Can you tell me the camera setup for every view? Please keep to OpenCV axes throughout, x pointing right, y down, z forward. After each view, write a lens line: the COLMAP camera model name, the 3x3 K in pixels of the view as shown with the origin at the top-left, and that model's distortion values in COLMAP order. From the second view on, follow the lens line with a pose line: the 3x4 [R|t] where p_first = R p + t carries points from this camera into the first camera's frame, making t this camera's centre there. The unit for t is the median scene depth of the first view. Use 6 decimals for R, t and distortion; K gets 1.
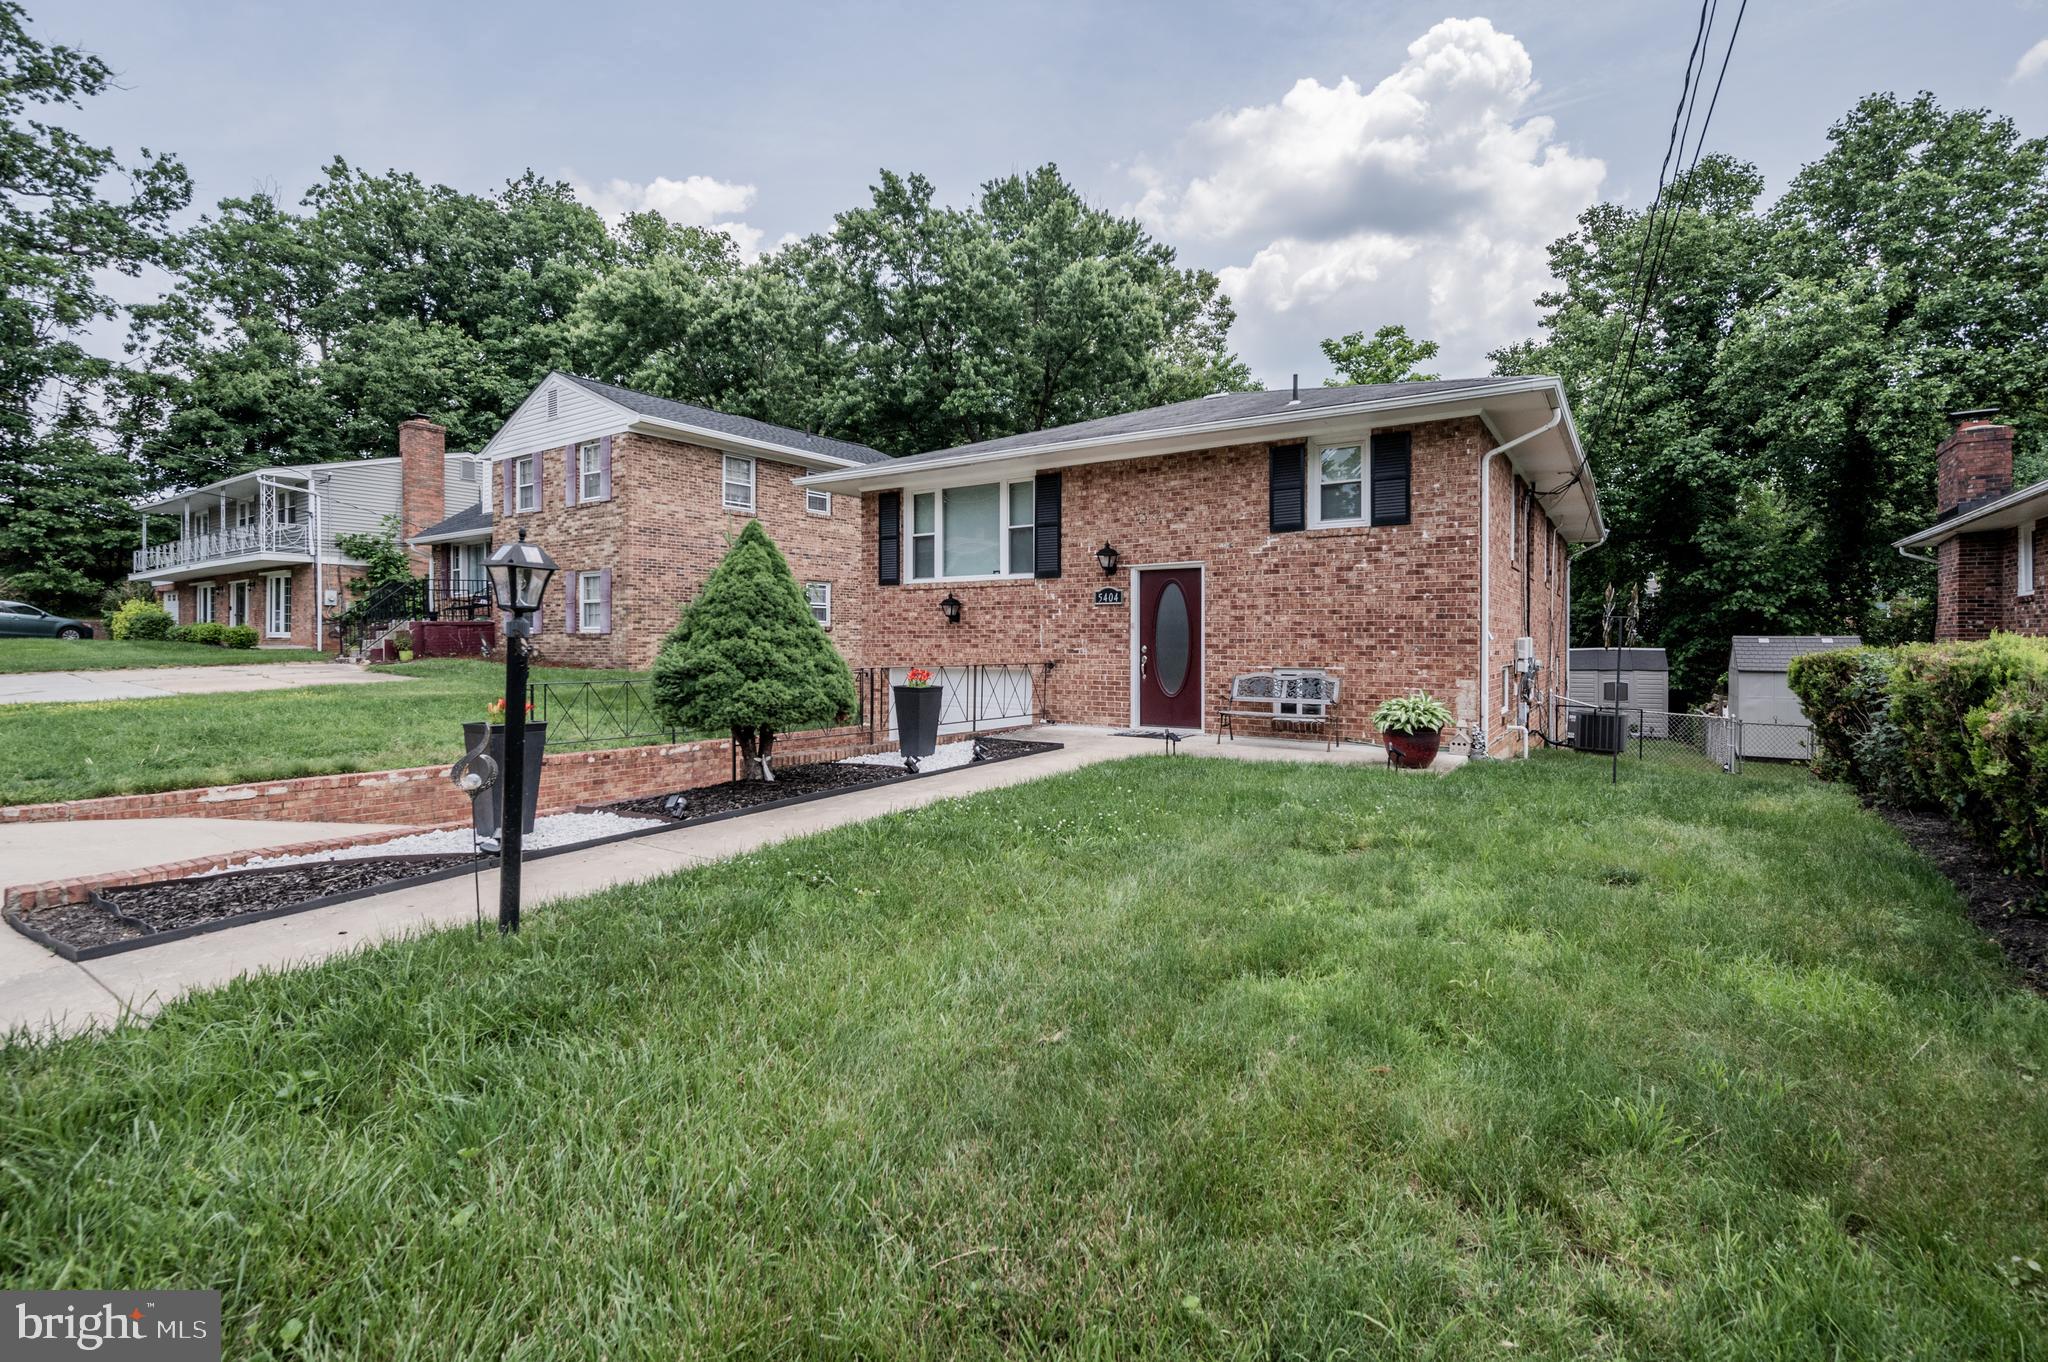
lens RADIAL K [[900.7, 0, 1023.5], [0, 900.7, 648.5], [0, 0, 1]] dist [-0.002269, 0.000128]
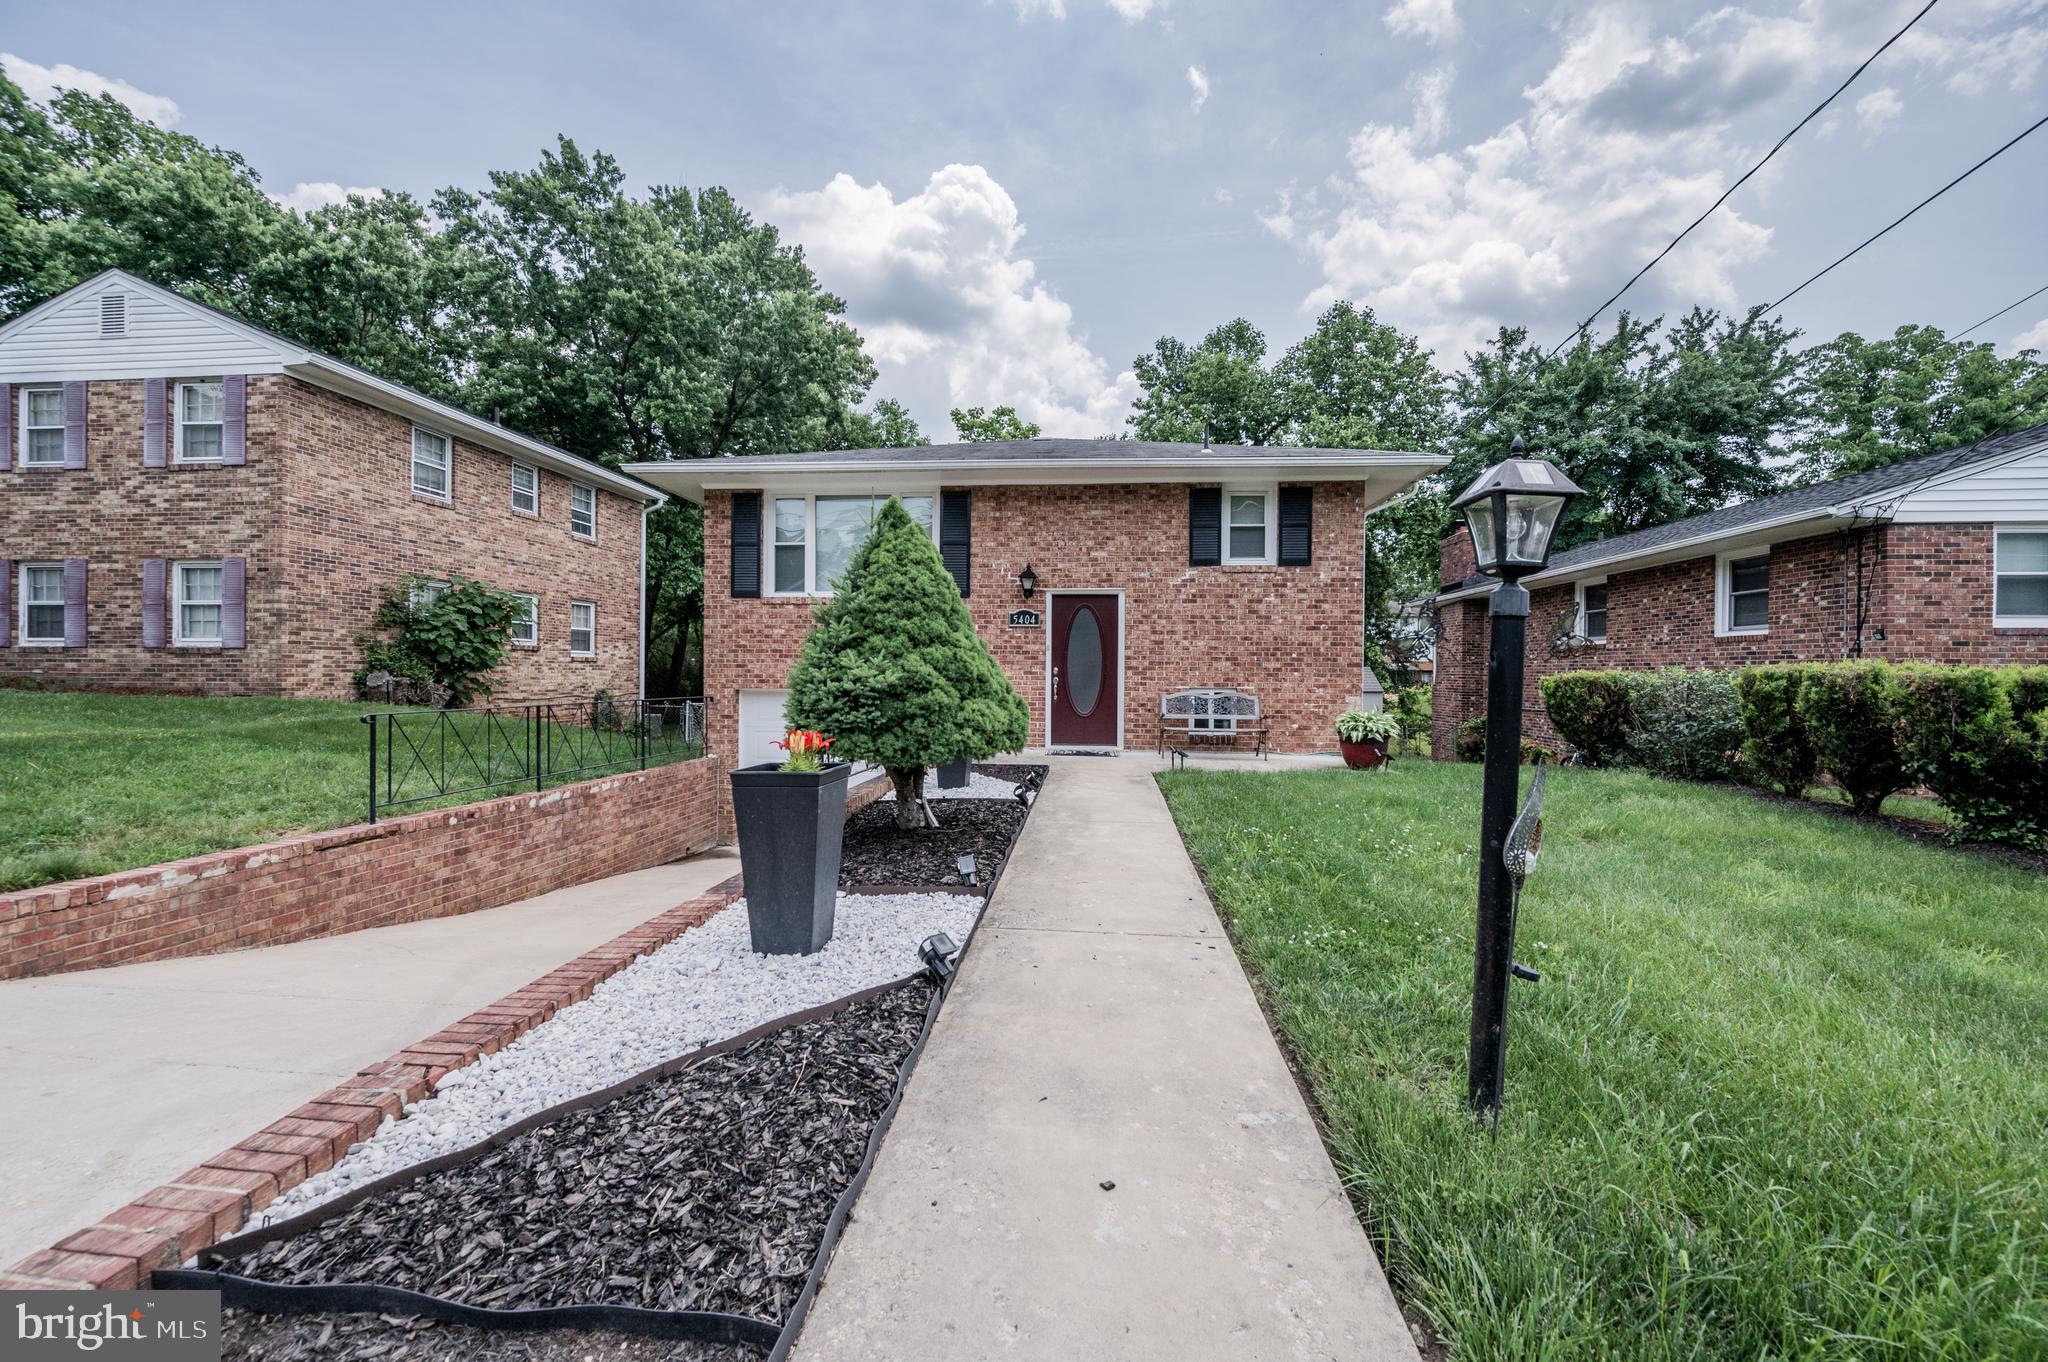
lens RADIAL K [[804.7, 0, 1030.2], [0, 804.7, 677.9], [0, 0, 1]] dist [-0.001442, -0.000068]
pose [[0.879564, 0.002813, 0.475772, -0.332345], [-0.003270, 0.999995, 0.000132, 0.008846], [-0.475769, -0.001671, 0.879569, 0.202484]]
